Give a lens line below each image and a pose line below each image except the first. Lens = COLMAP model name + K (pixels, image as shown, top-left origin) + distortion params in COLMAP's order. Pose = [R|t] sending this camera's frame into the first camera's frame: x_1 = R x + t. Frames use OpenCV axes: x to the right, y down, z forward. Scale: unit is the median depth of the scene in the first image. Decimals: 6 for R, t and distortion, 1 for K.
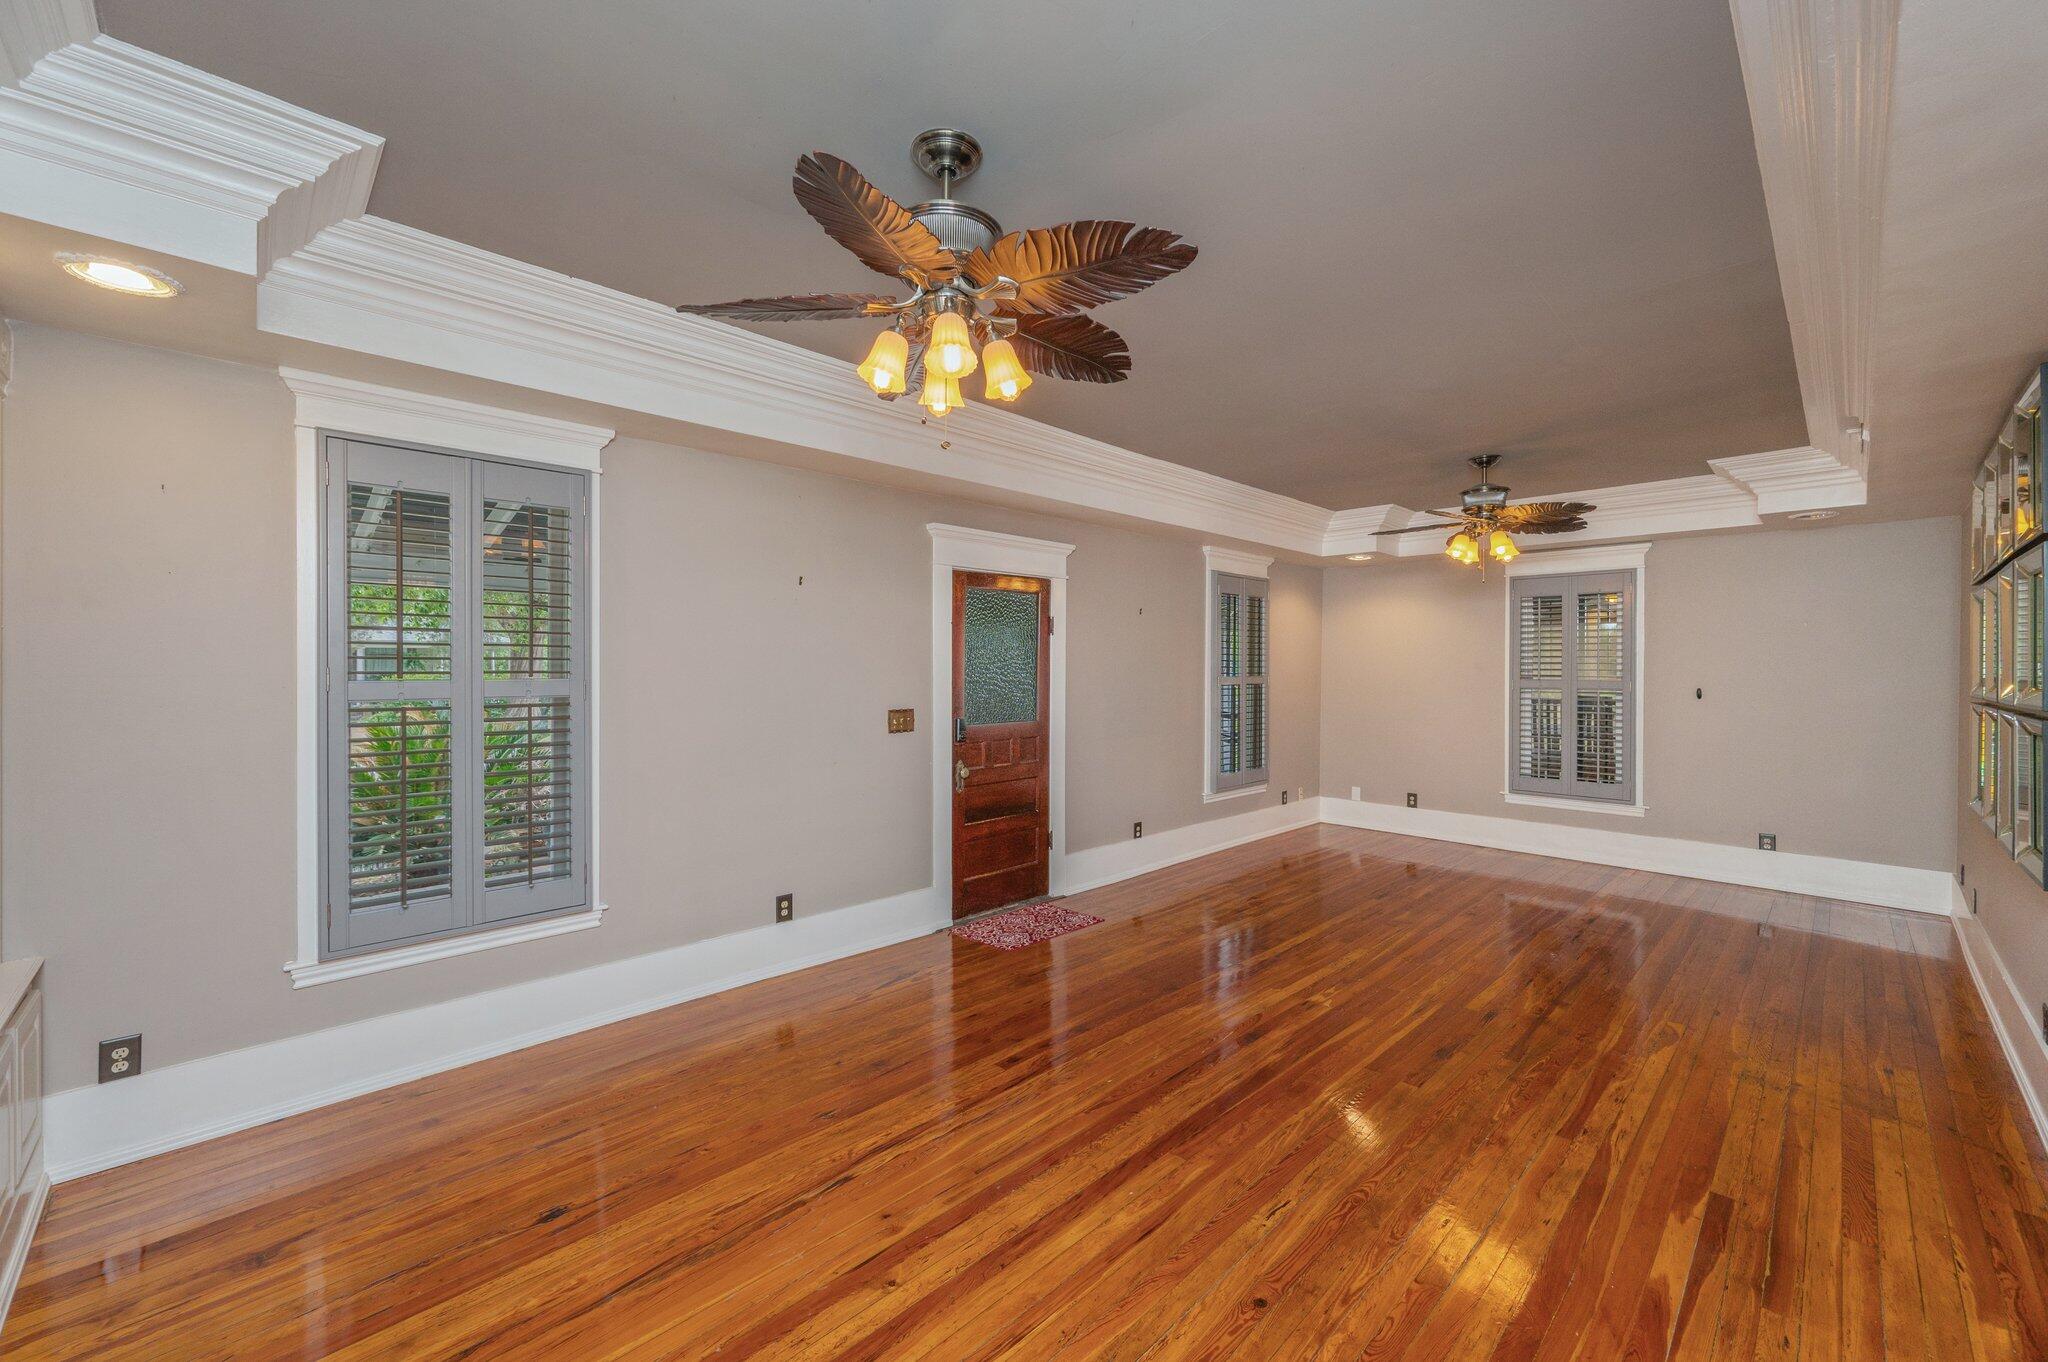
lens RADIAL K [[809.4, 0, 1014.5], [0, 809.4, 675.1], [0, 0, 1]] dist [0.013068, 0.000093]
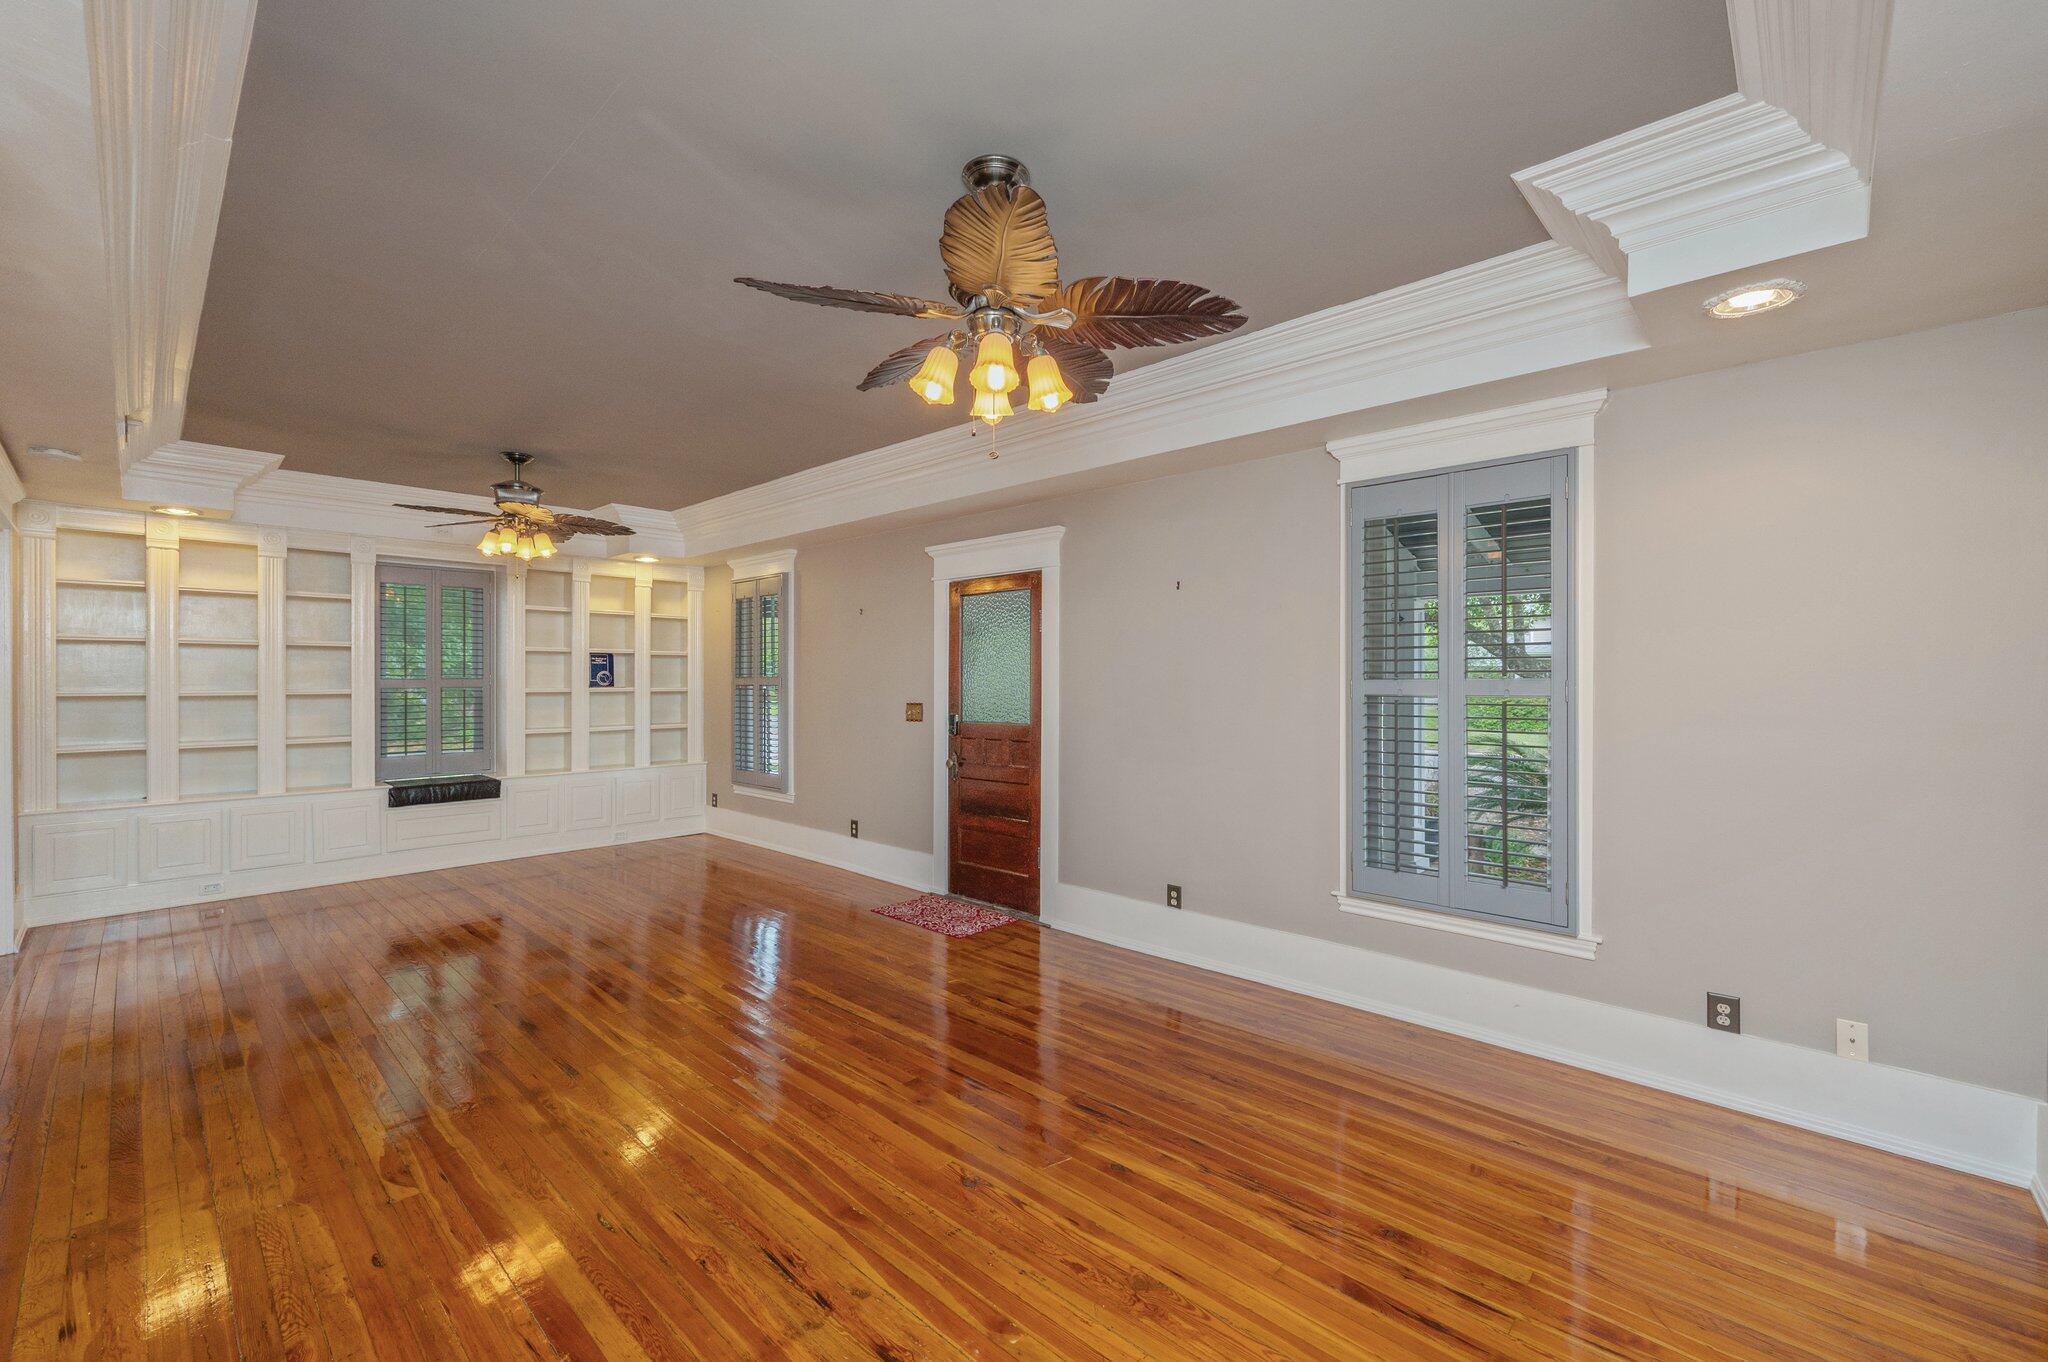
lens RADIAL K [[809.4, 0, 1014.5], [0, 809.4, 675.1], [0, 0, 1]] dist [0.013068, 0.000093]
pose [[0.073648, 0.004654, -0.997273, 1.059142], [-0.003164, 0.999985, 0.004433, -0.006108], [0.997279, 0.002829, 0.073662, 1.010266]]
